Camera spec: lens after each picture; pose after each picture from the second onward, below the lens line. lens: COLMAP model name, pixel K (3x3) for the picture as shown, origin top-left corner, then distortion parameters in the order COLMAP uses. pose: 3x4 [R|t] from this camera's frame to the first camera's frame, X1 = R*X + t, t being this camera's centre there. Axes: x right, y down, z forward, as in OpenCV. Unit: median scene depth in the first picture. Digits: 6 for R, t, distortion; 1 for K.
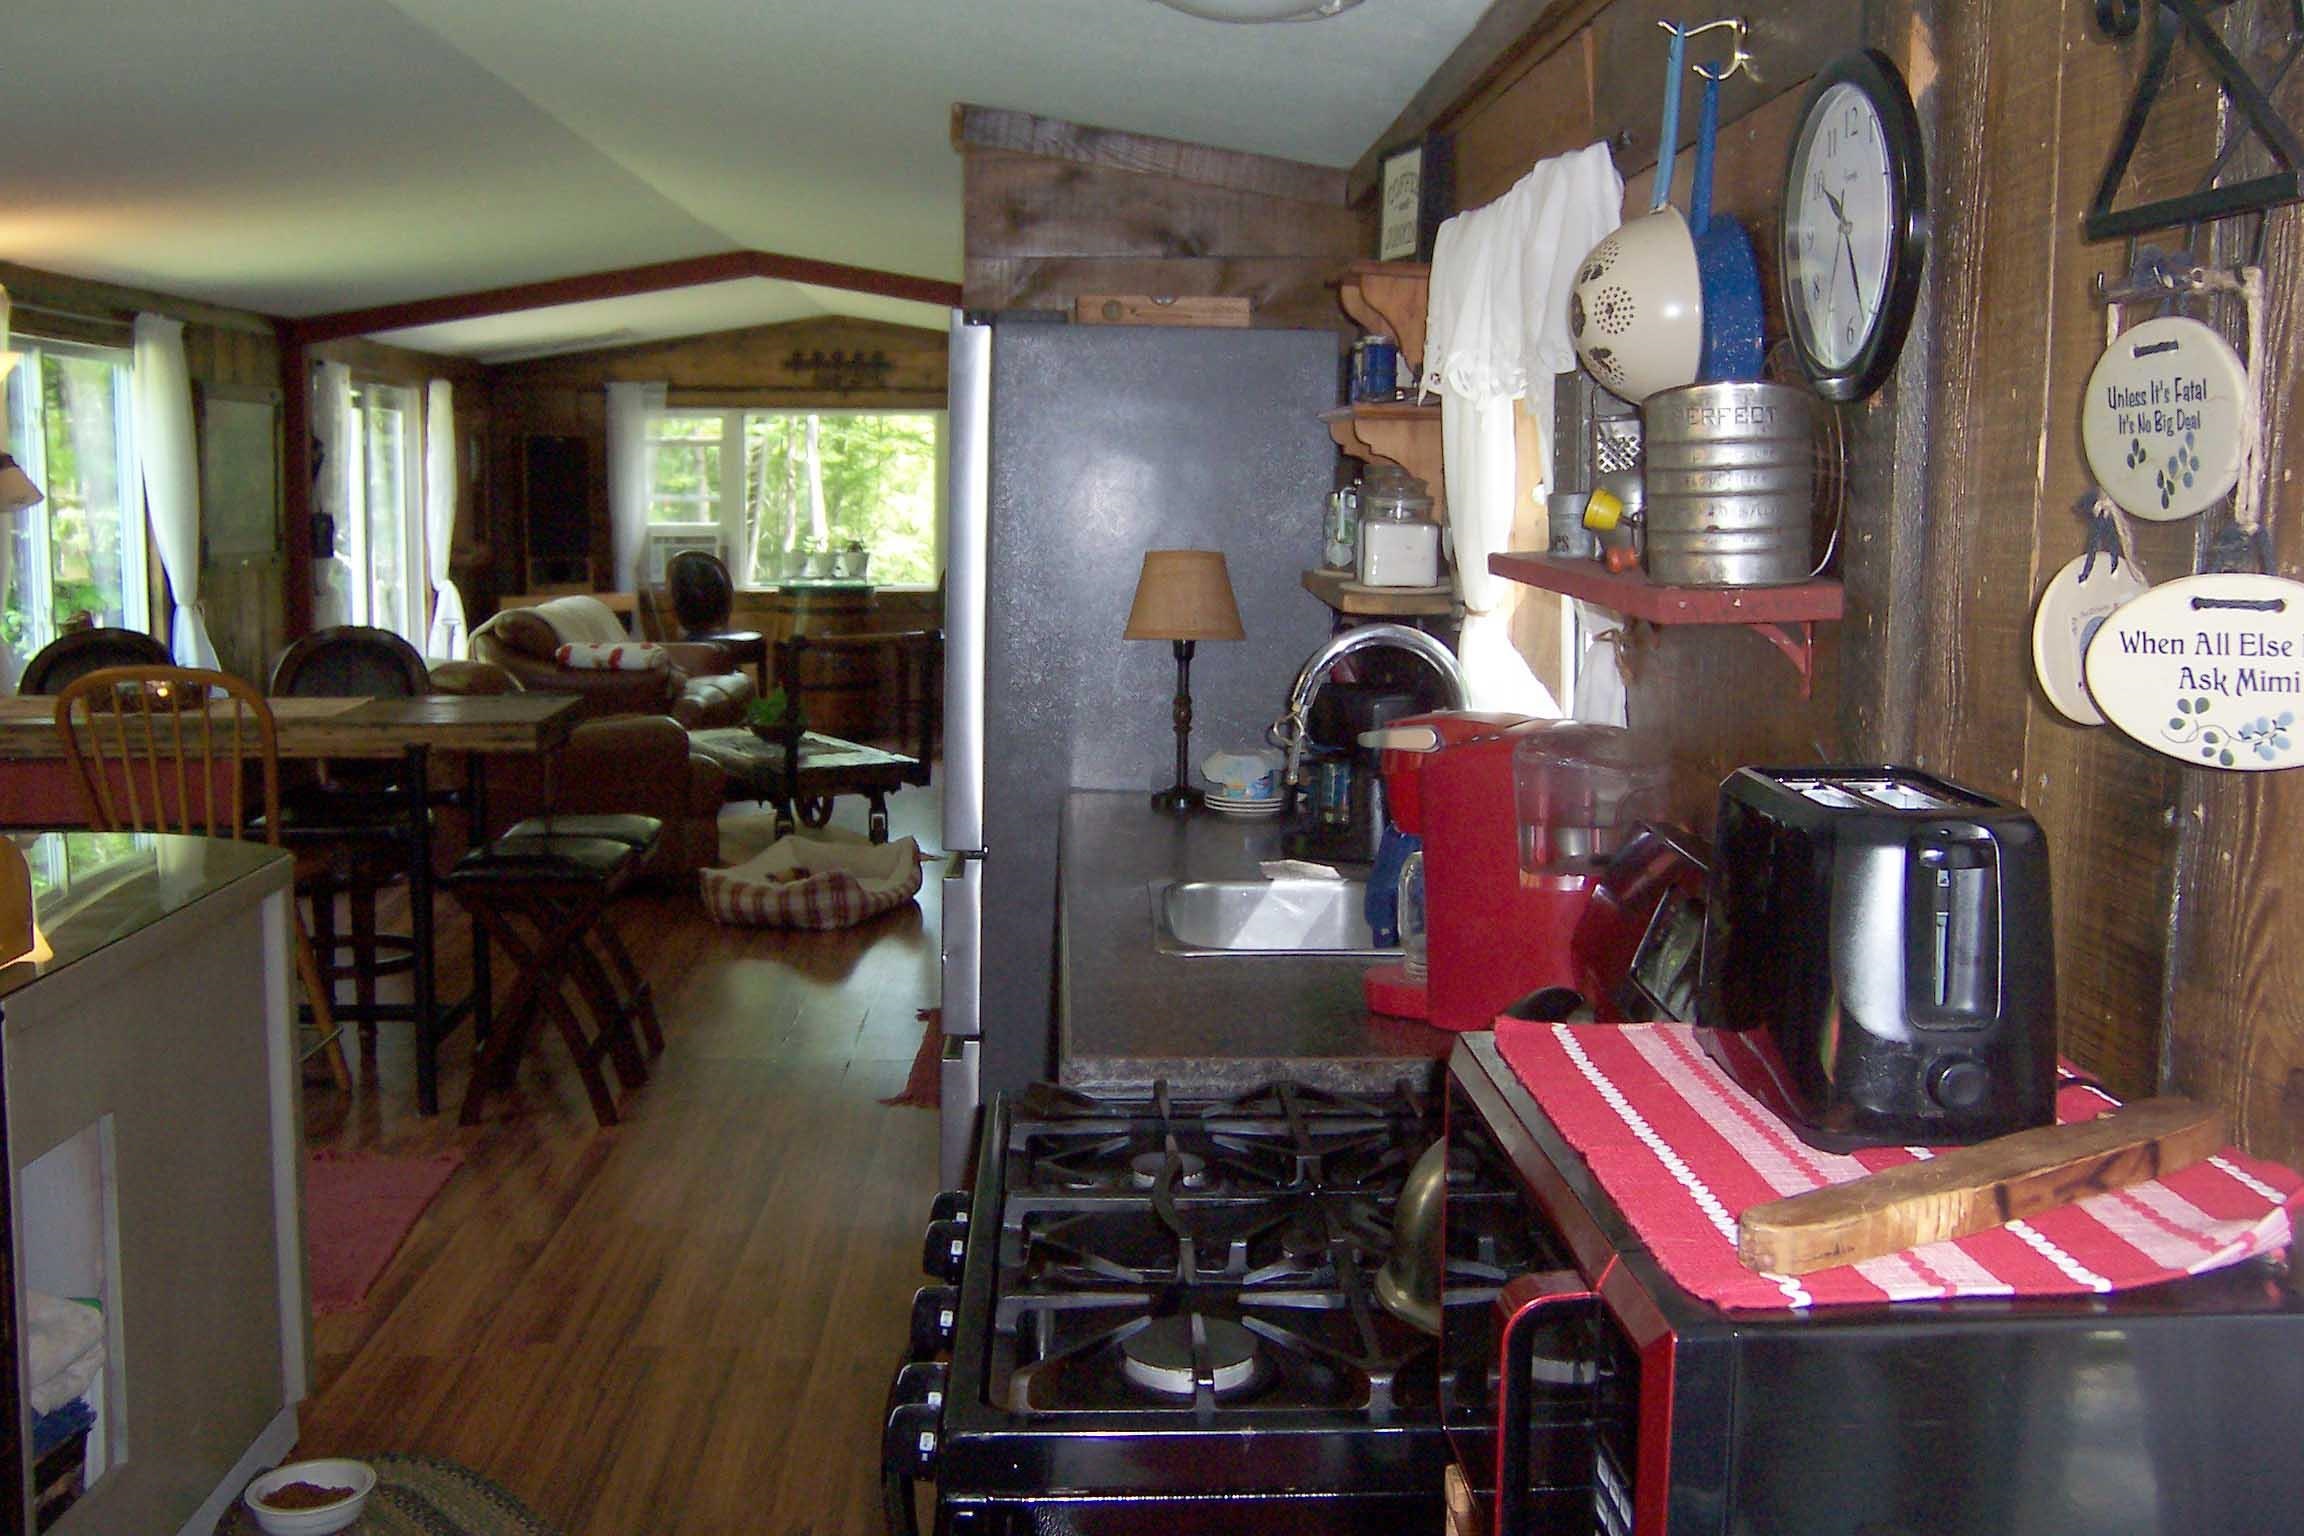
lens RADIAL K [[2263.7, 0, 1186.8], [0, 2263.7, 755.7], [0, 0, 1]] dist [-0.145211, 0.236407]
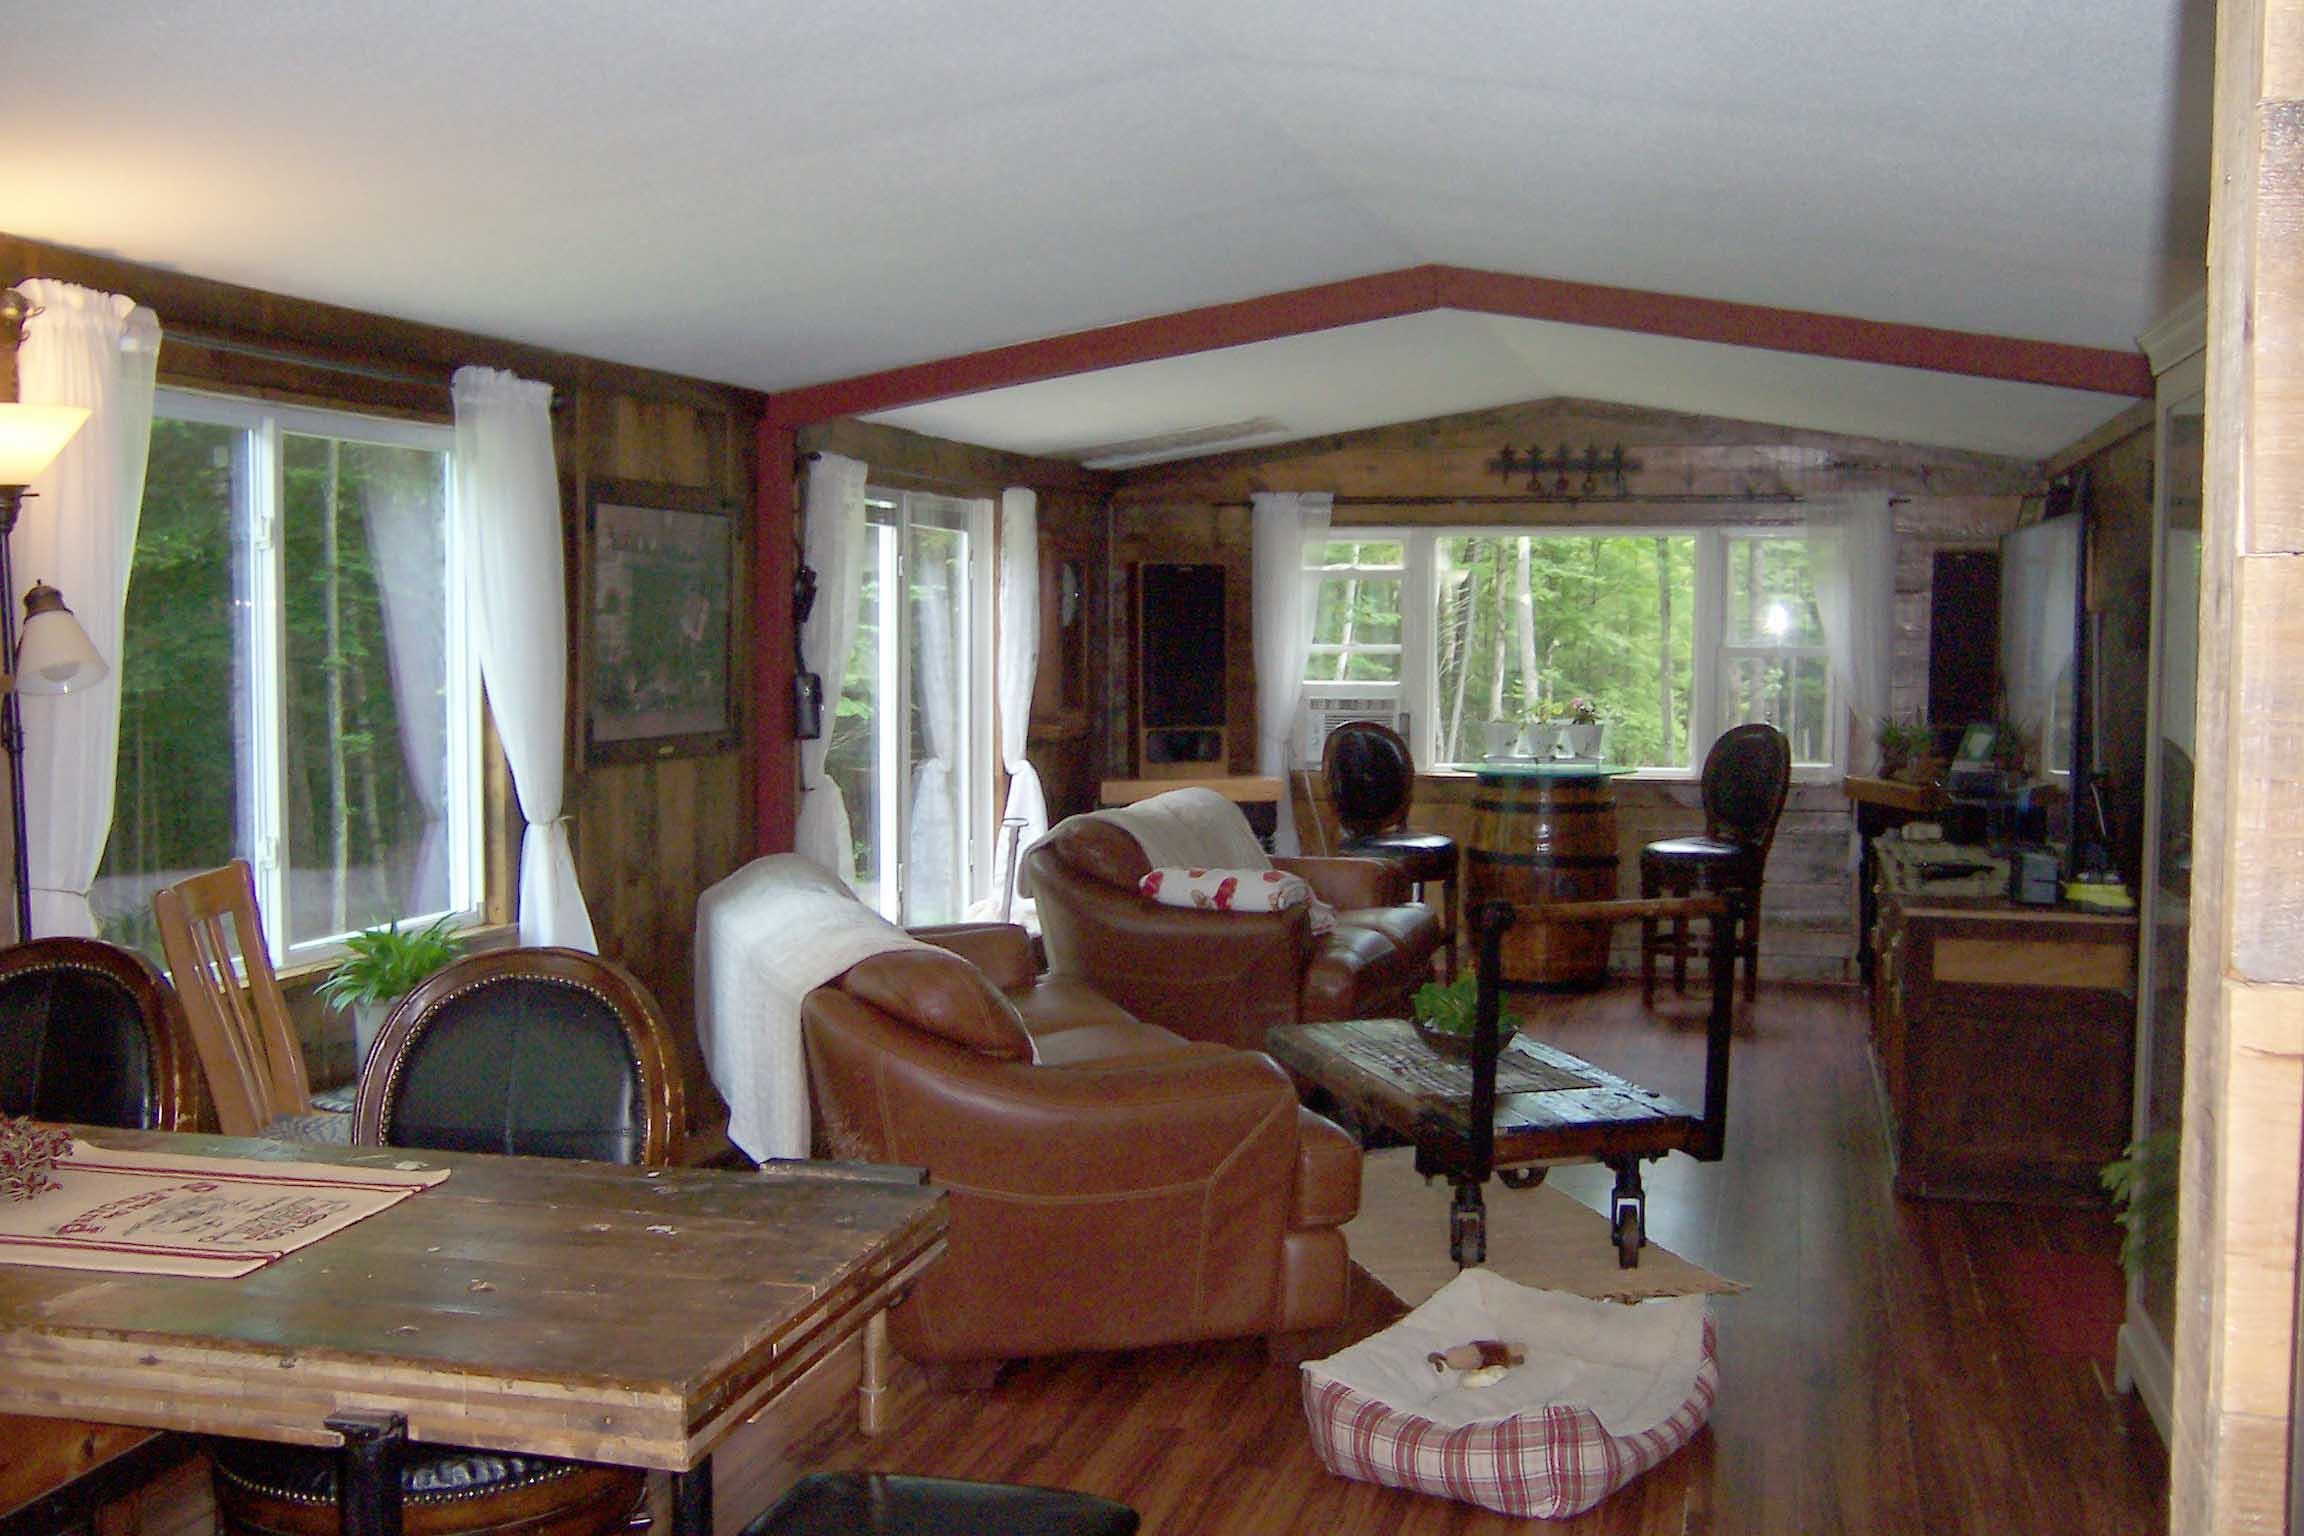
lens RADIAL K [[2263.7, 0, 1186.8], [0, 2263.7, 755.7], [0, 0, 1]] dist [-0.145211, 0.236407]
pose [[0.952298, 0.013568, -0.304868, -0.049665], [-0.031978, 0.997948, -0.055475, -0.037489], [0.303489, 0.062578, 0.950778, 0.286722]]
